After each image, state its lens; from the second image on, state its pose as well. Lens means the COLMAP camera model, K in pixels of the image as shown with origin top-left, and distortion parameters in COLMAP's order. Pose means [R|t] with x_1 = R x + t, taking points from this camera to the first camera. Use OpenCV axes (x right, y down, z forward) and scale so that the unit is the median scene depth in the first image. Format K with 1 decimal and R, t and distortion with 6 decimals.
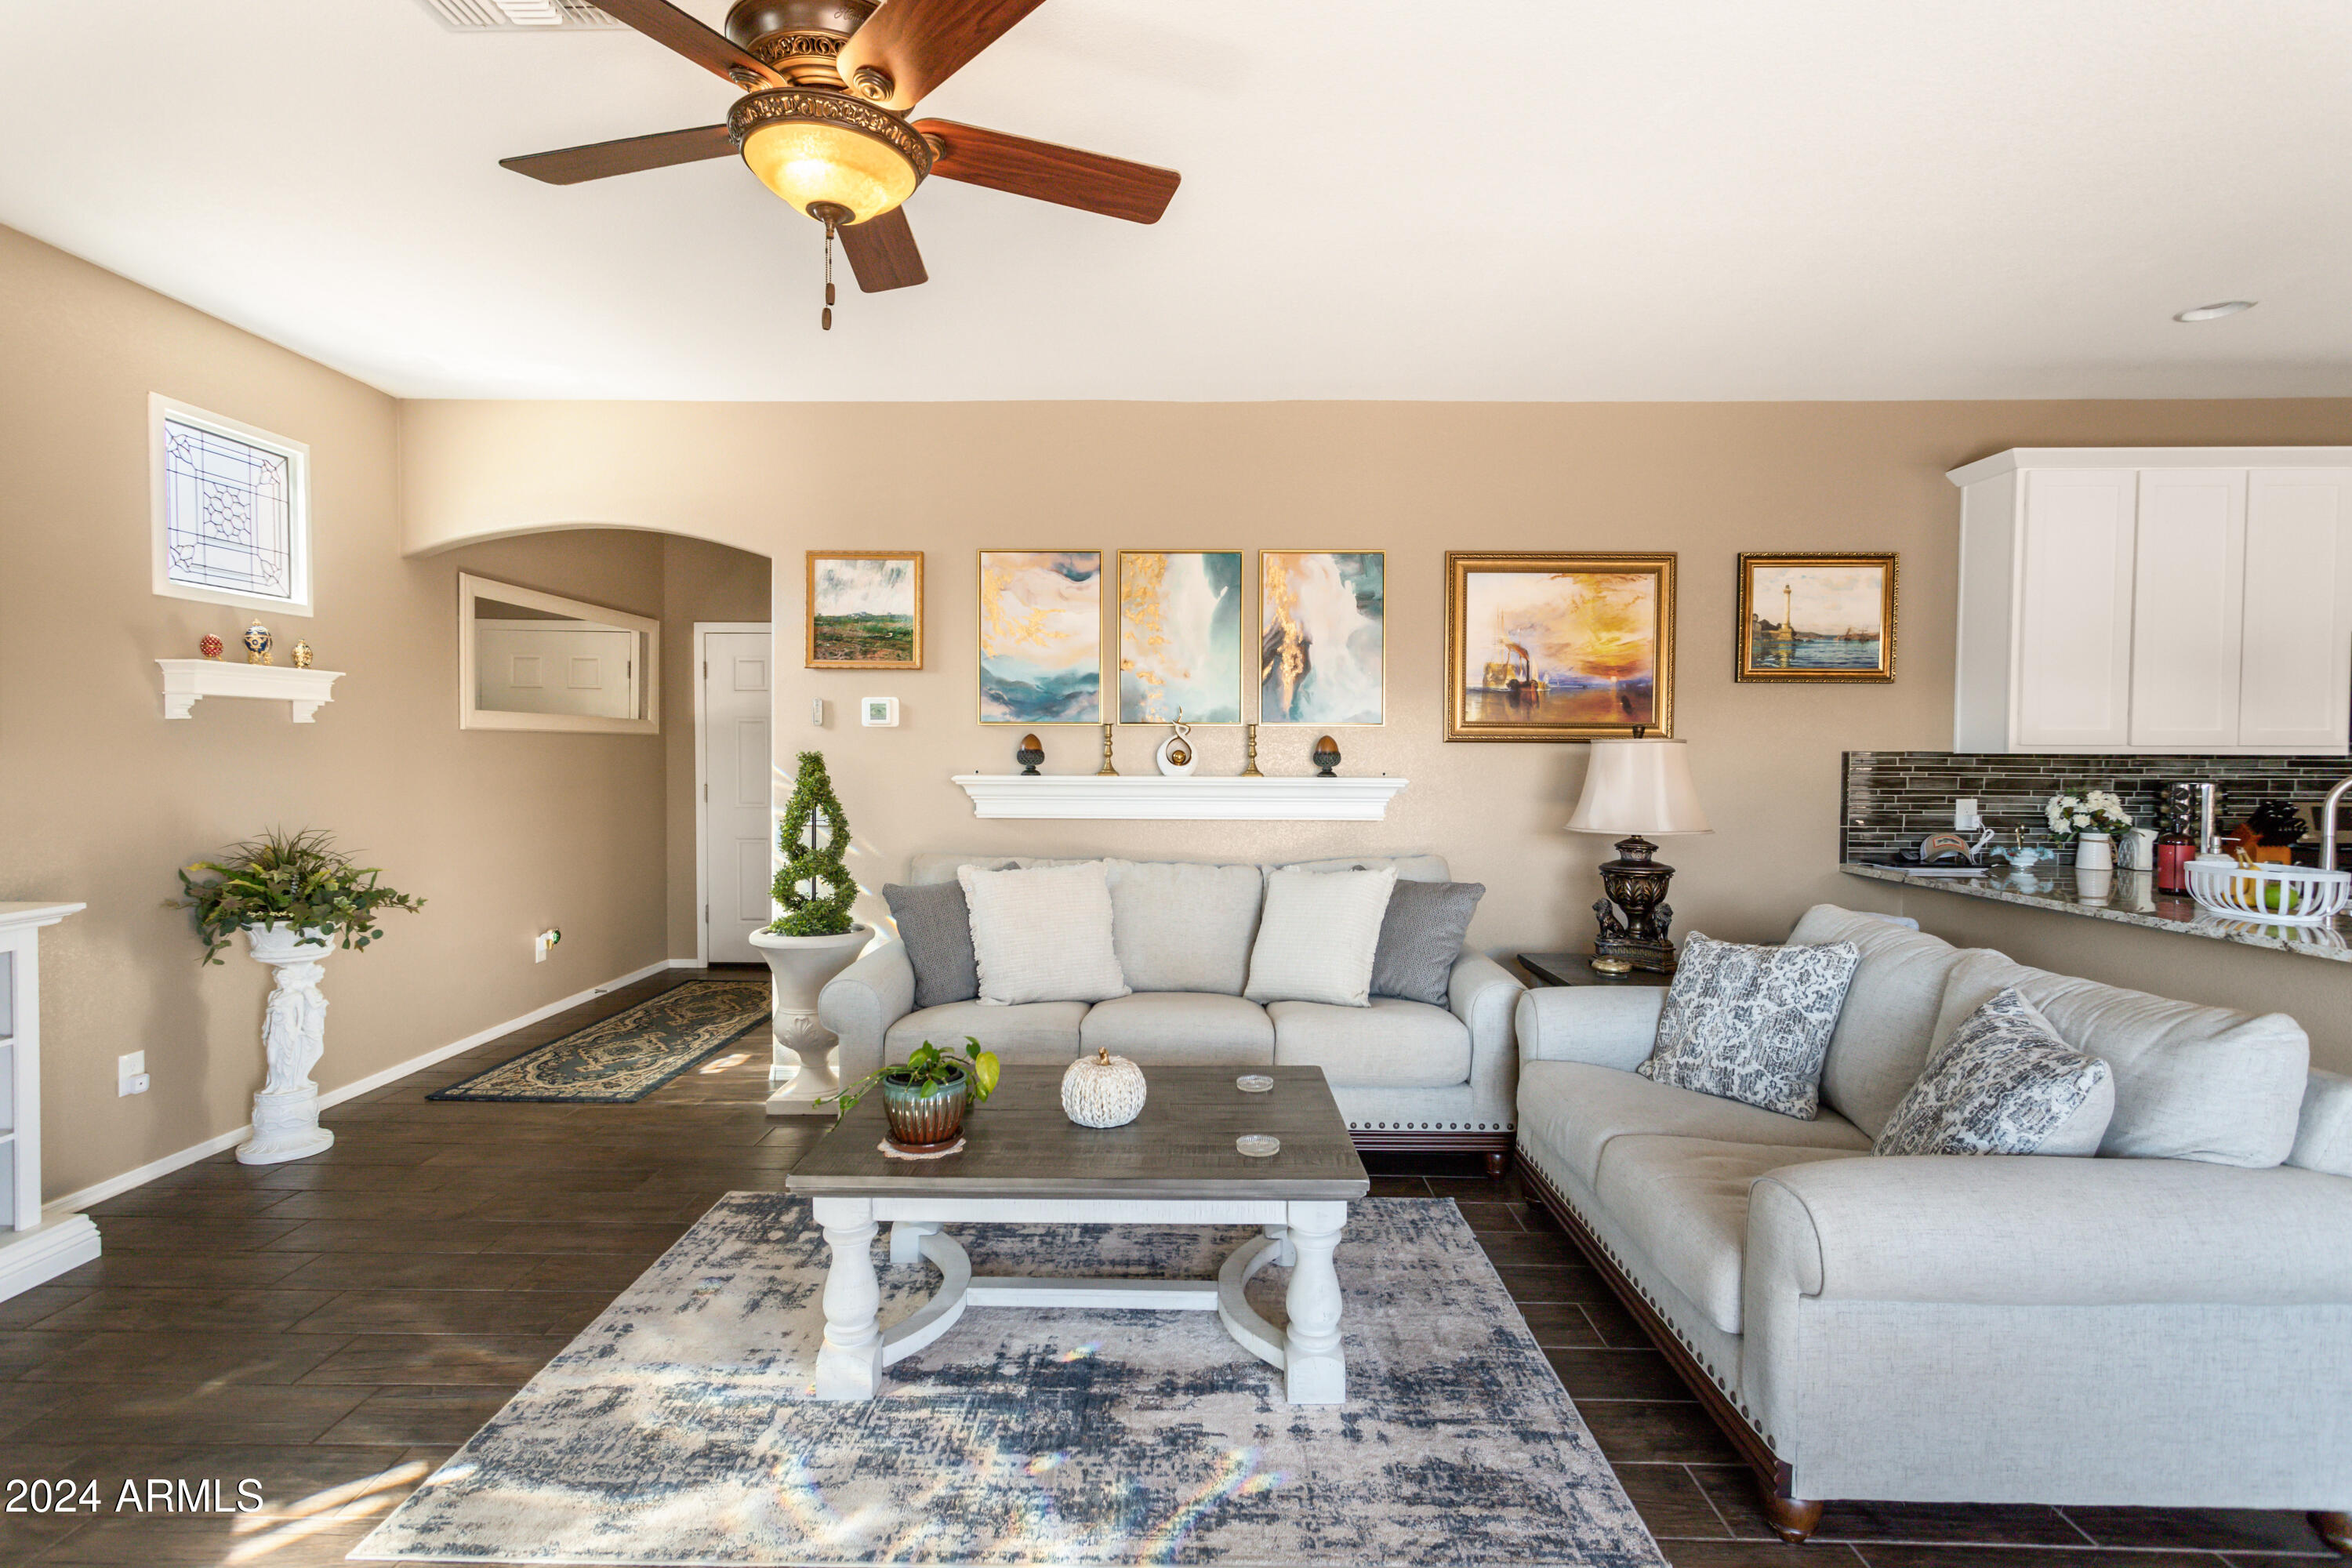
lens RADIAL K [[1135.4, 0, 1176.0], [0, 1135.4, 784.0], [0, 0, 1]] dist [0.002742, 0.002182]
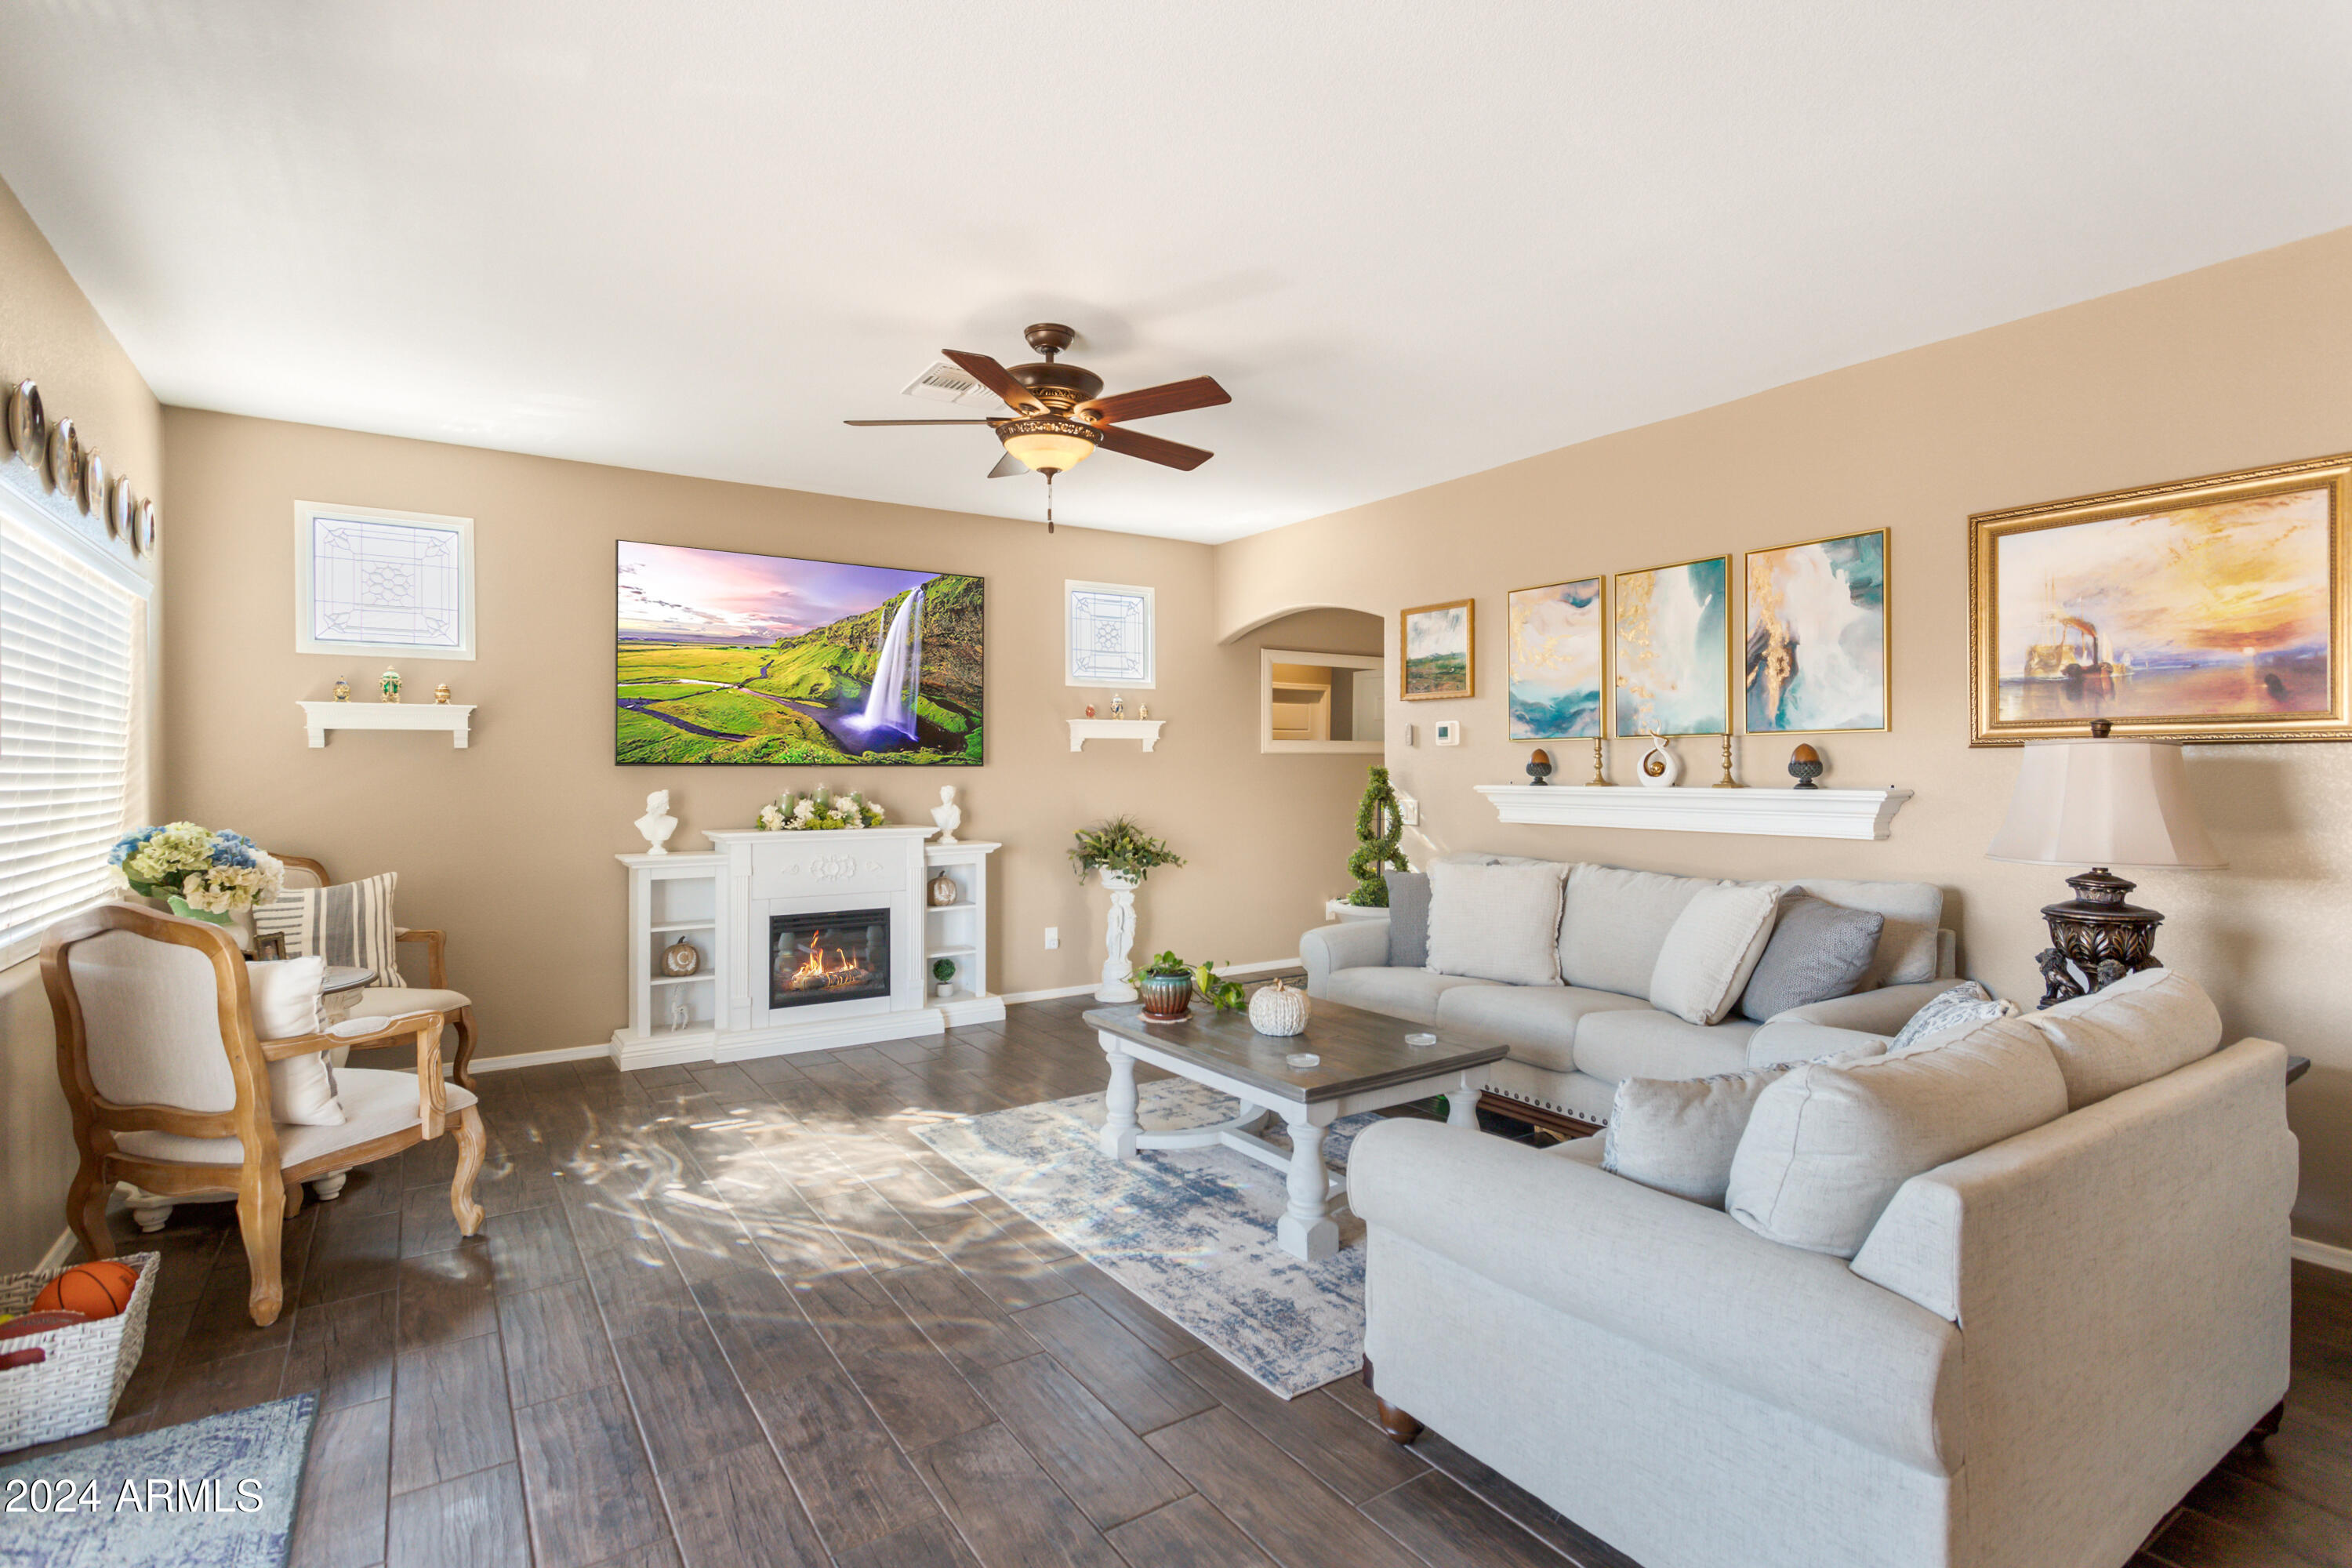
lens RADIAL K [[1135.4, 0, 1176.0], [0, 1135.4, 784.0], [0, 0, 1]] dist [0.002742, 0.002182]
pose [[0.571847, 0.003355, -0.820353, 0.585501], [-0.016688, 0.999832, -0.007544, 0.005085], [0.820191, 0.018004, 0.571807, 0.063221]]
